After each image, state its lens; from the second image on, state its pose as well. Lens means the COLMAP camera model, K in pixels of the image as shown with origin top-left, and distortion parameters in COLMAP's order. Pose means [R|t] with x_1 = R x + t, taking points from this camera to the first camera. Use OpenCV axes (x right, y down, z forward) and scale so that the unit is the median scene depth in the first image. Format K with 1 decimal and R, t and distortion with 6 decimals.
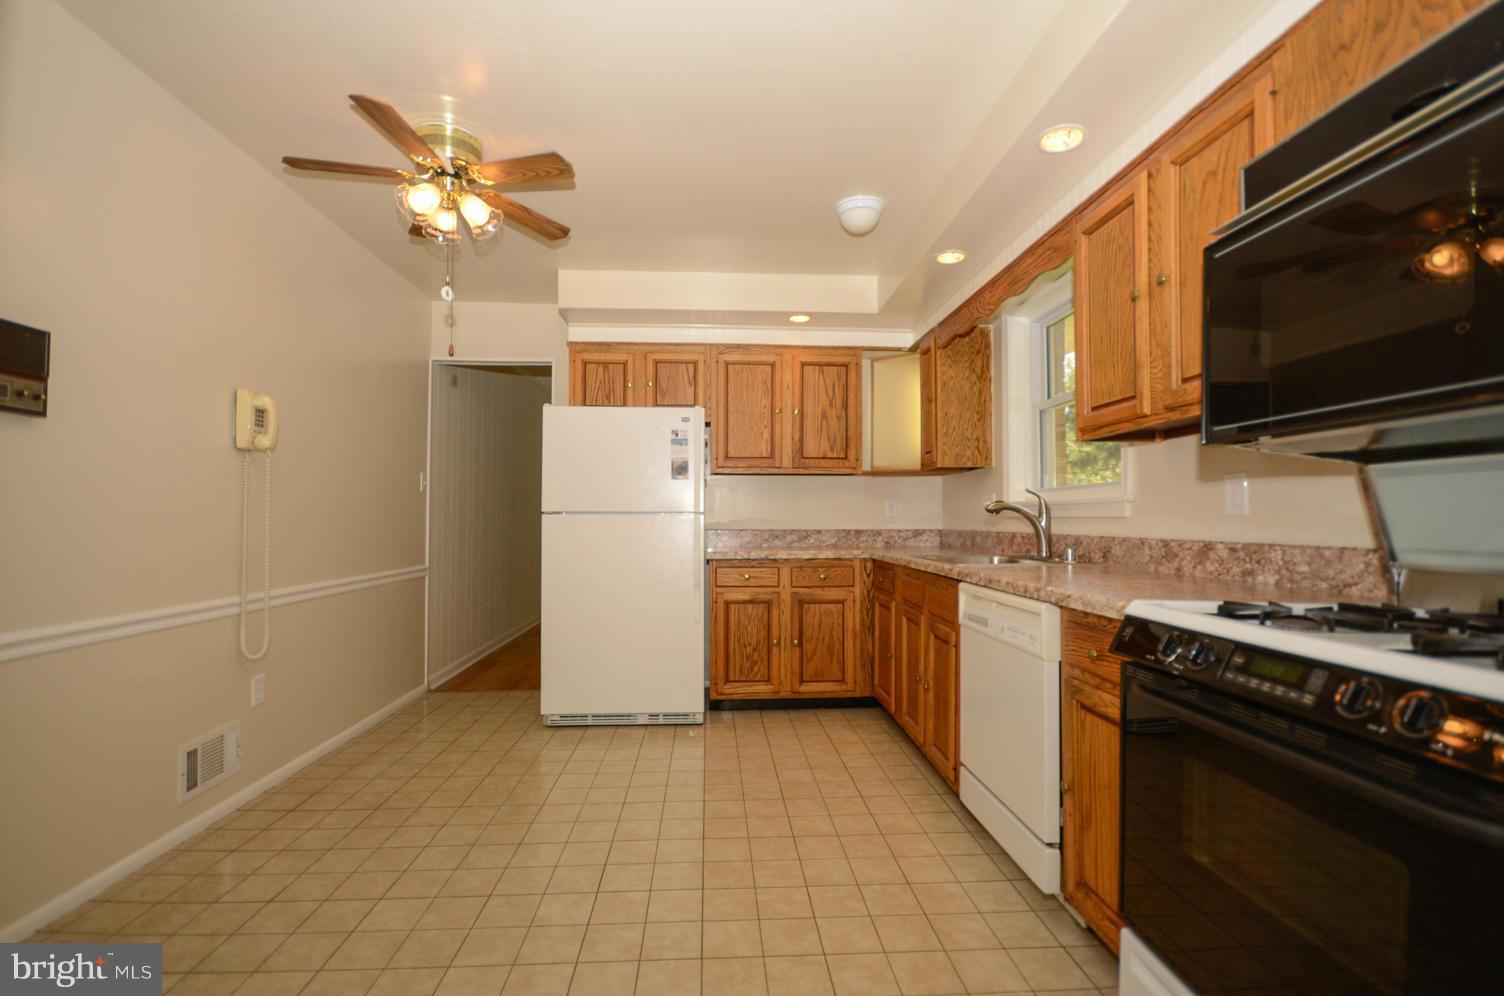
lens RADIAL K [[670.7, 0, 733.7], [0, 670.7, 504.4], [0, 0, 1]] dist [0.002435, -0.000176]
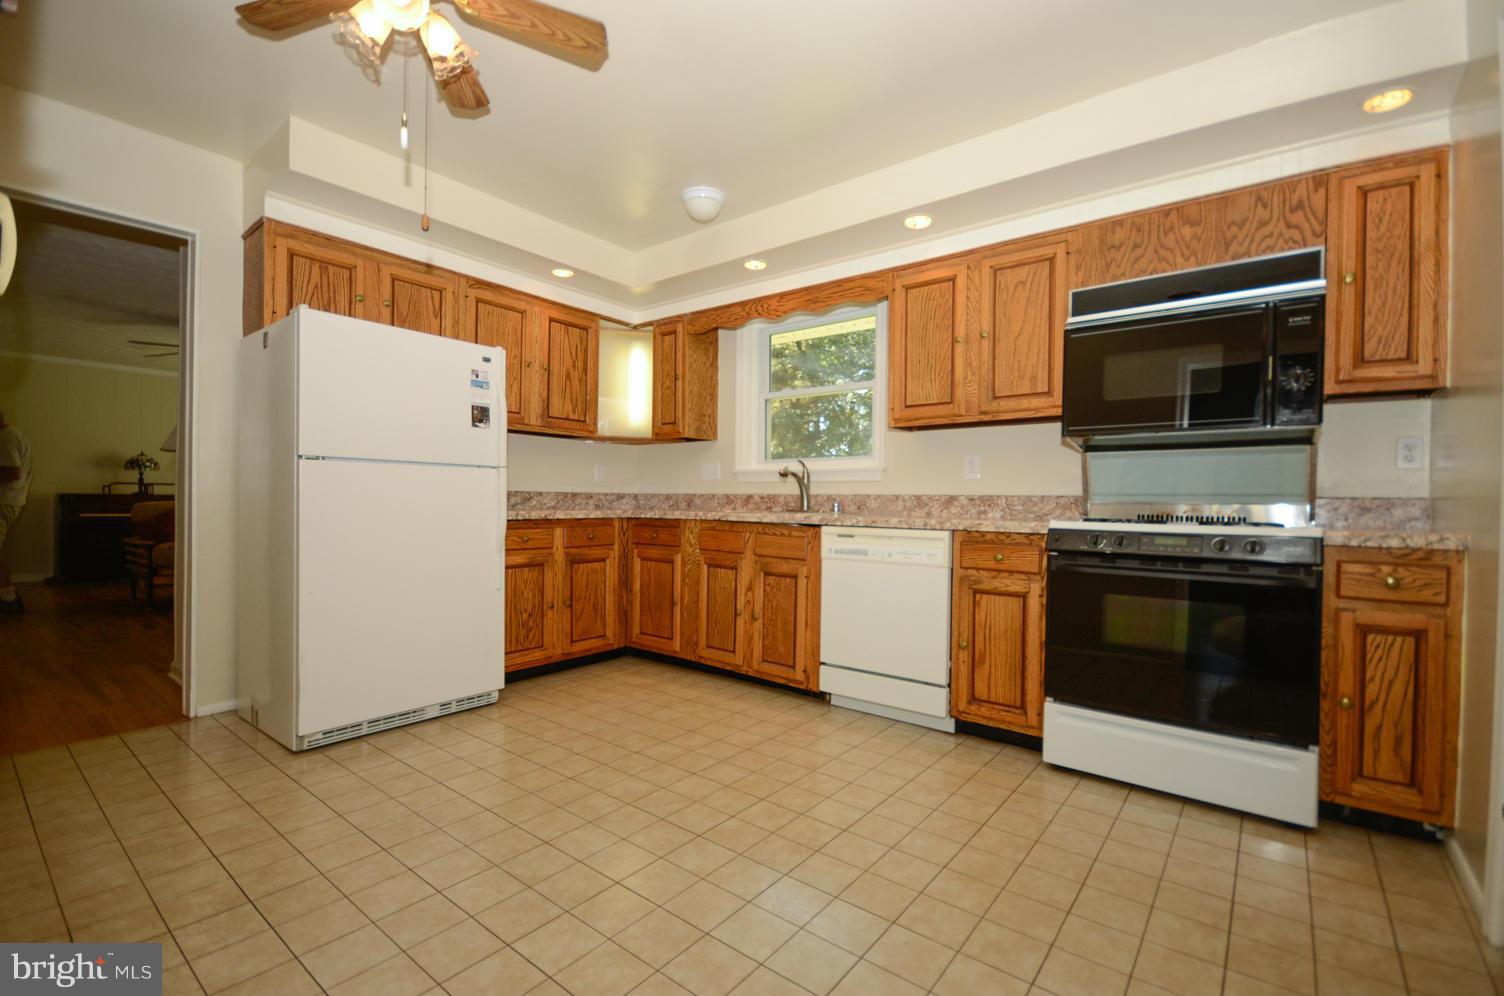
lens RADIAL K [[670.7, 0, 733.7], [0, 670.7, 504.4], [0, 0, 1]] dist [0.002435, -0.000176]
pose [[0.662724, 0.005153, 0.748846, -0.513566], [-0.029200, 0.999394, 0.018964, 0.035930], [-0.748294, -0.034434, 0.662473, 0.177293]]
